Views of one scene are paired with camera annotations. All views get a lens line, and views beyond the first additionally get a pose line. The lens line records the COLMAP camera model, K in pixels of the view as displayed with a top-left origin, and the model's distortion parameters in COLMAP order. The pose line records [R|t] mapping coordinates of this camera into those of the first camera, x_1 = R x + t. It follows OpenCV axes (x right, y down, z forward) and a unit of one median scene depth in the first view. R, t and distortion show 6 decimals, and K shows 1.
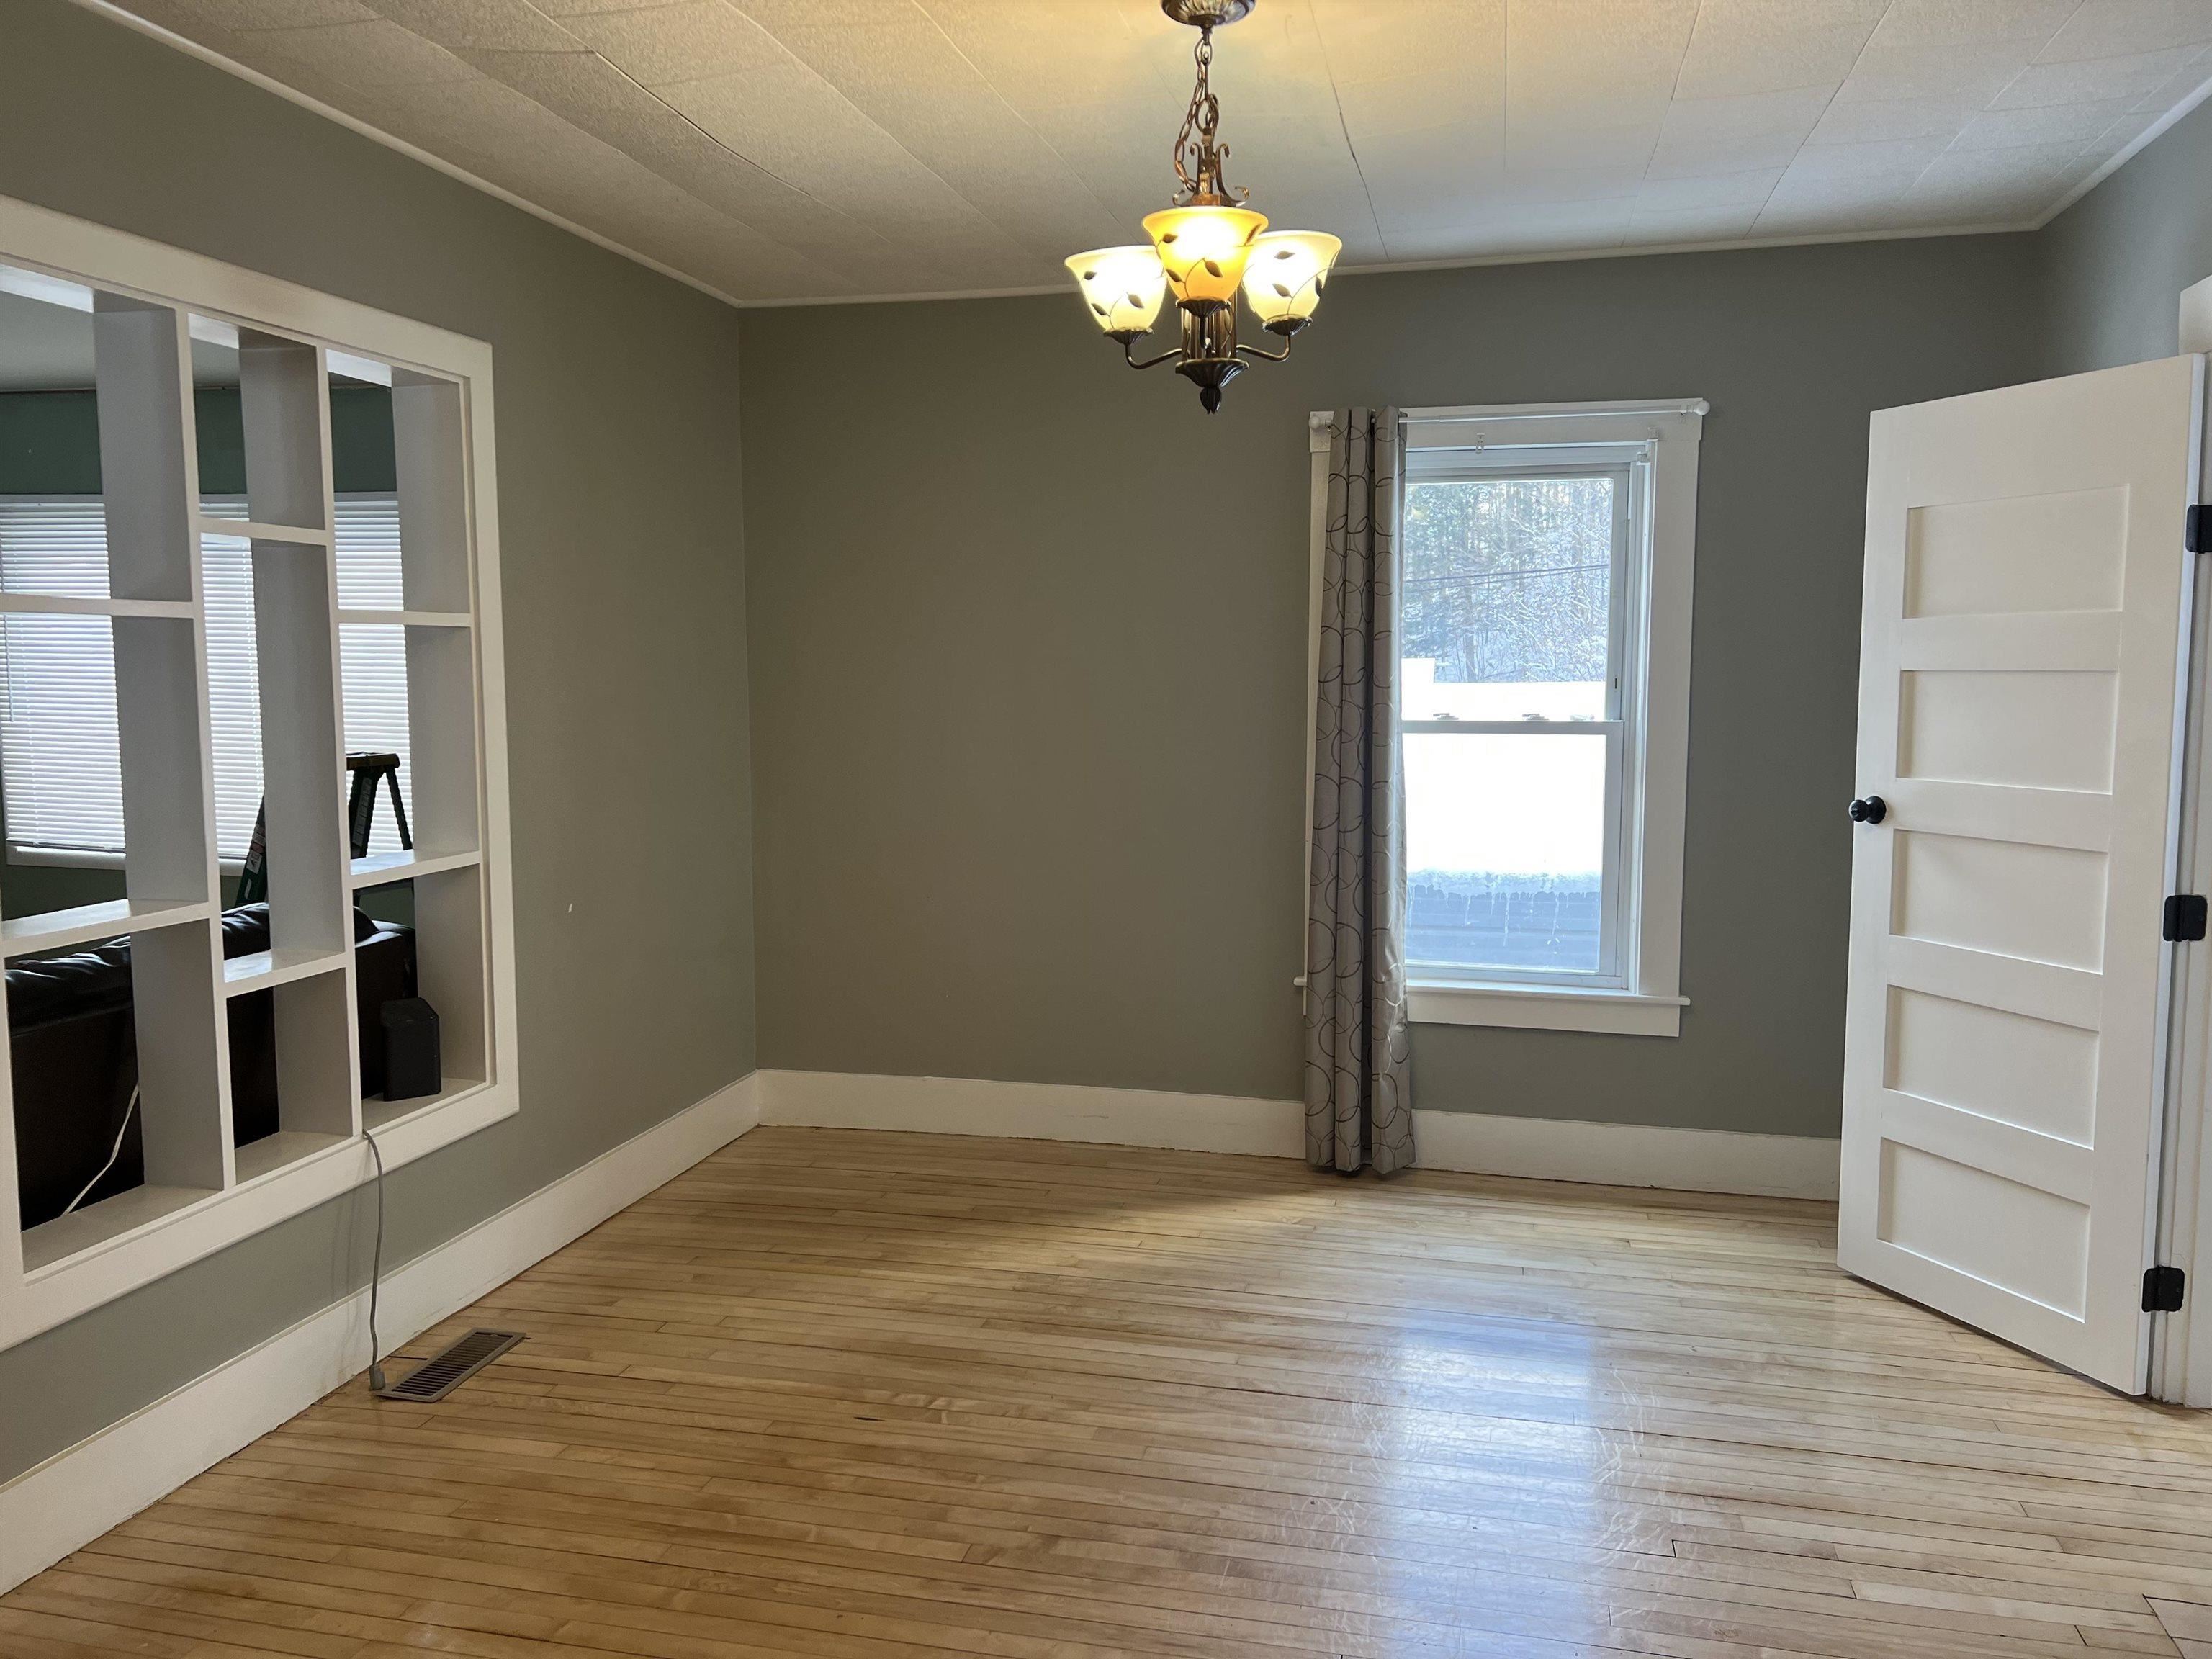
lens RADIAL K [[1701.5, 0, 1115.1], [0, 1701.5, 815.2], [0, 0, 1]] dist [0.055384, -0.066181]
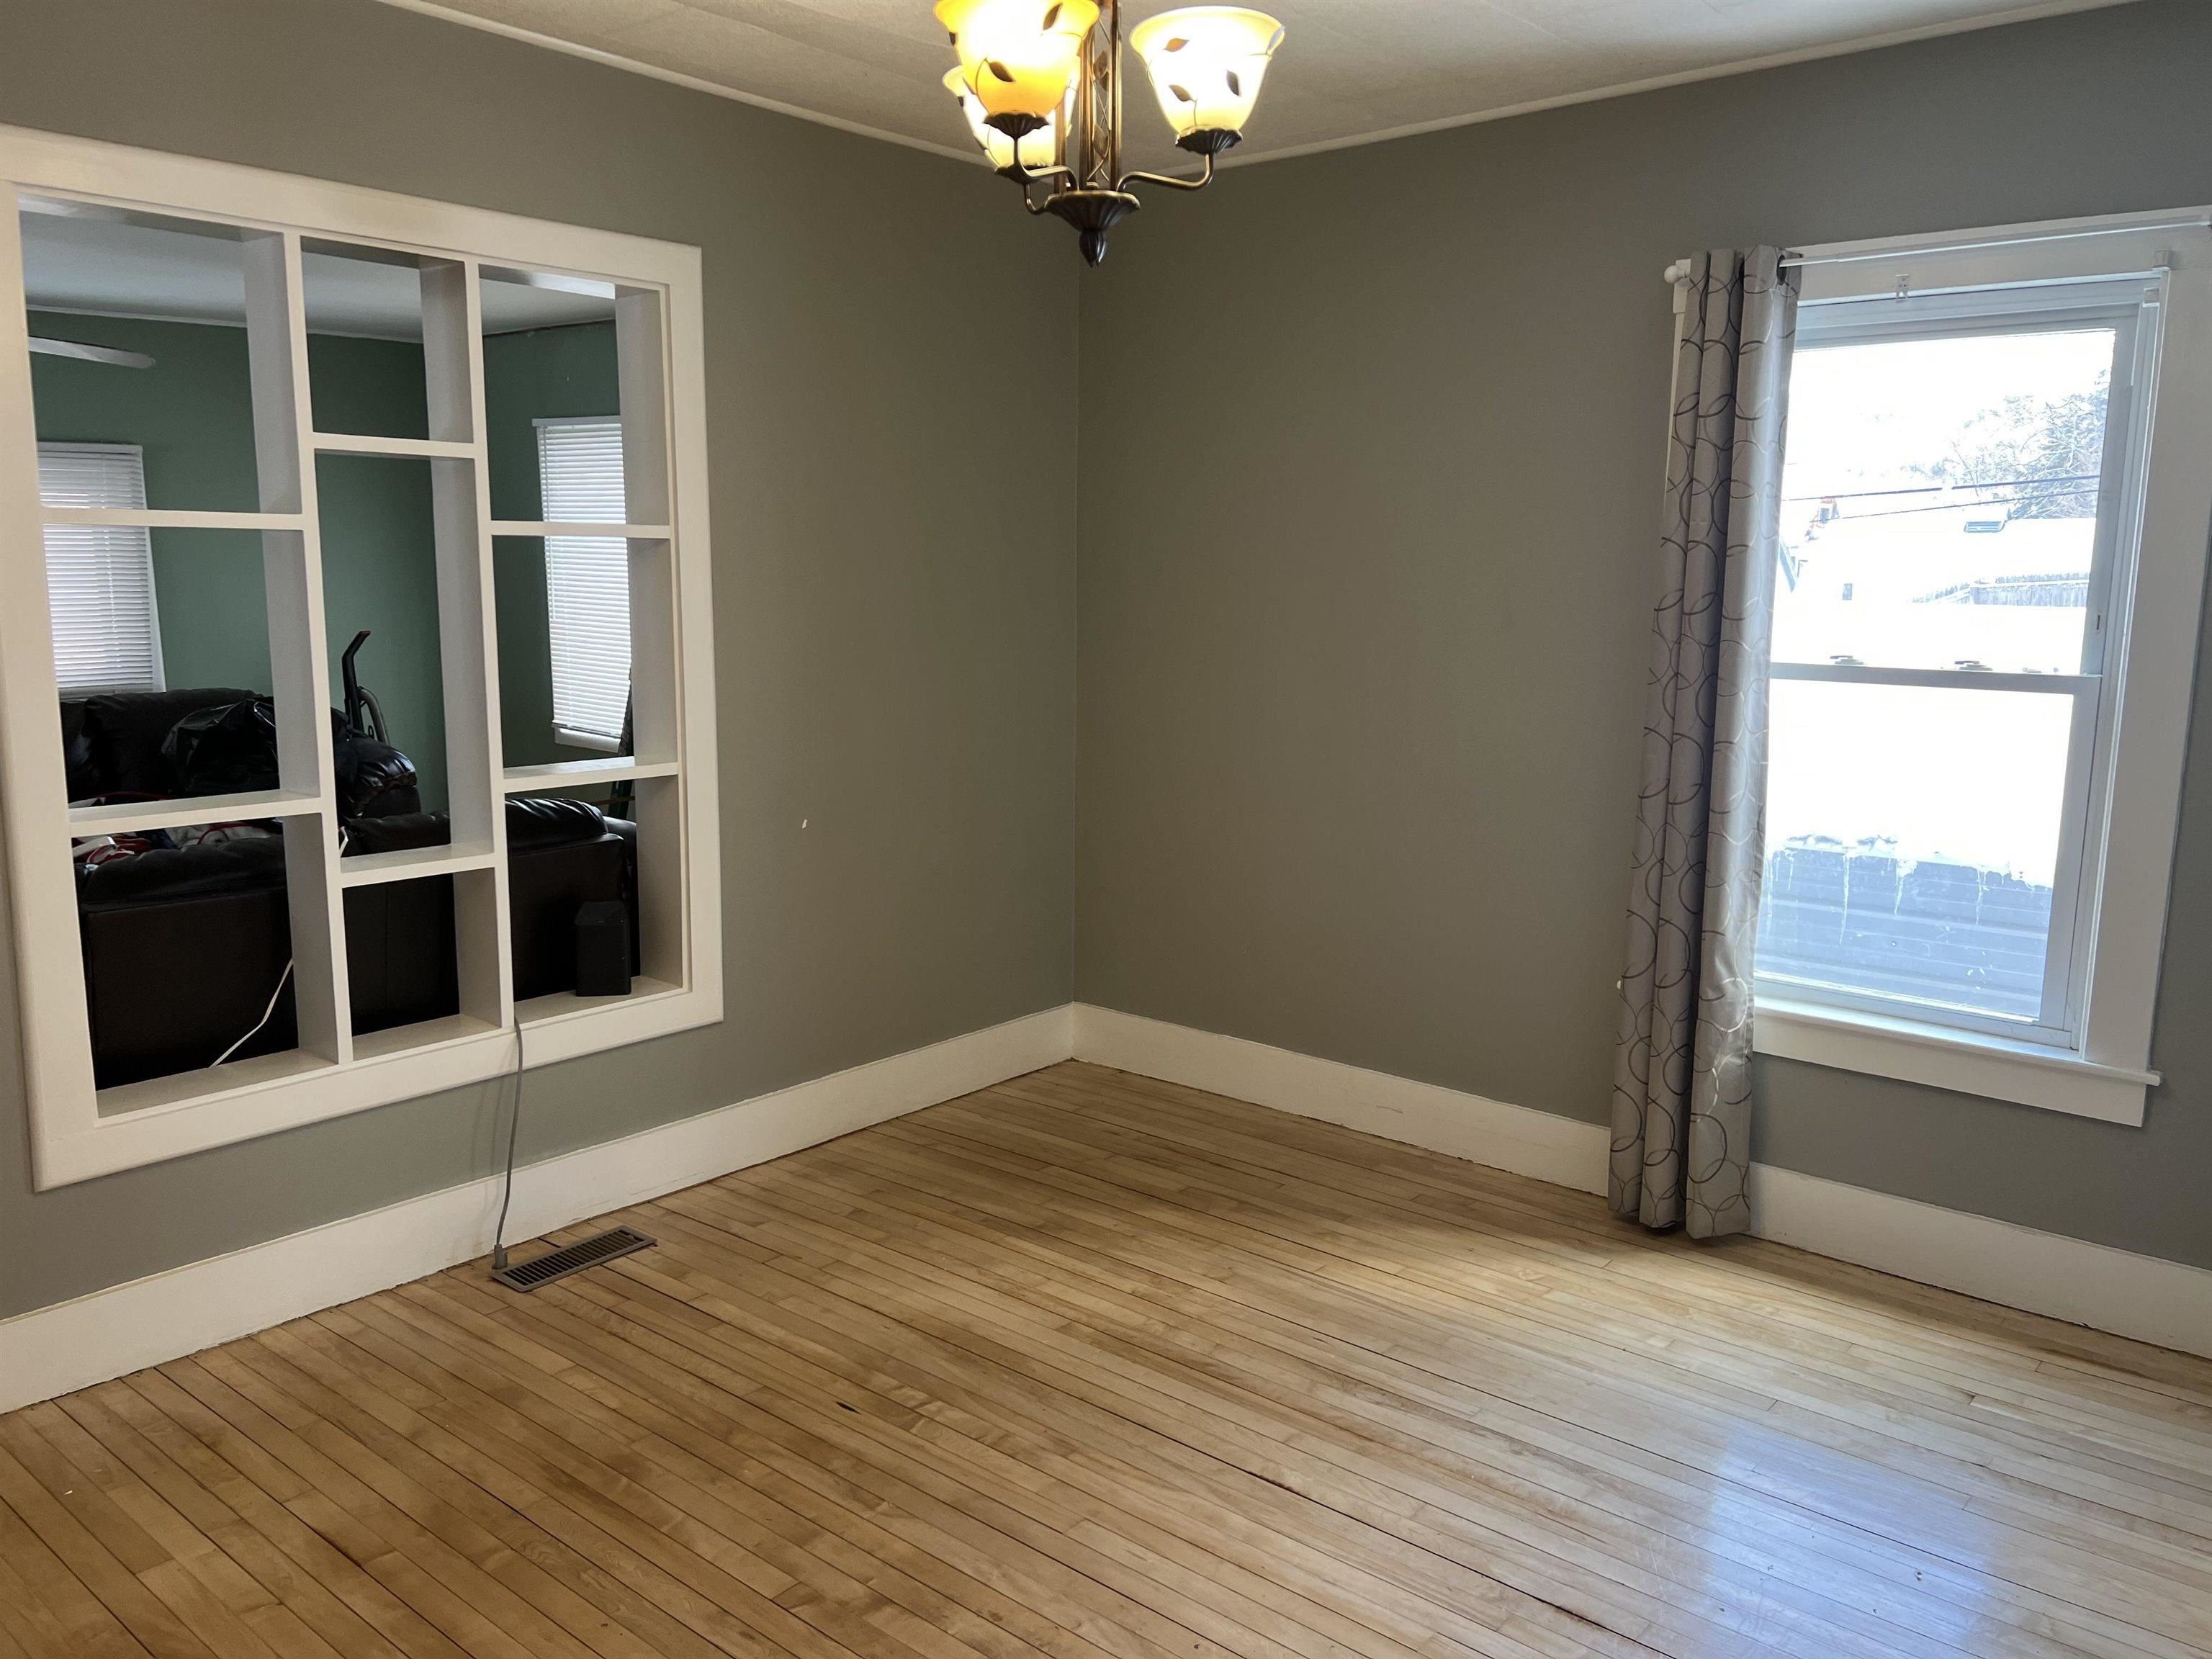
lens RADIAL K [[1701.5, 0, 1091.9], [0, 1701.5, 829.0], [0, 0, 1]] dist [0.055384, -0.066181]
pose [[0.889232, 0.080414, -0.450333, 0.298643], [-0.052622, 0.995875, 0.073919, -0.026886], [0.454419, -0.042034, 0.889796, 0.207930]]
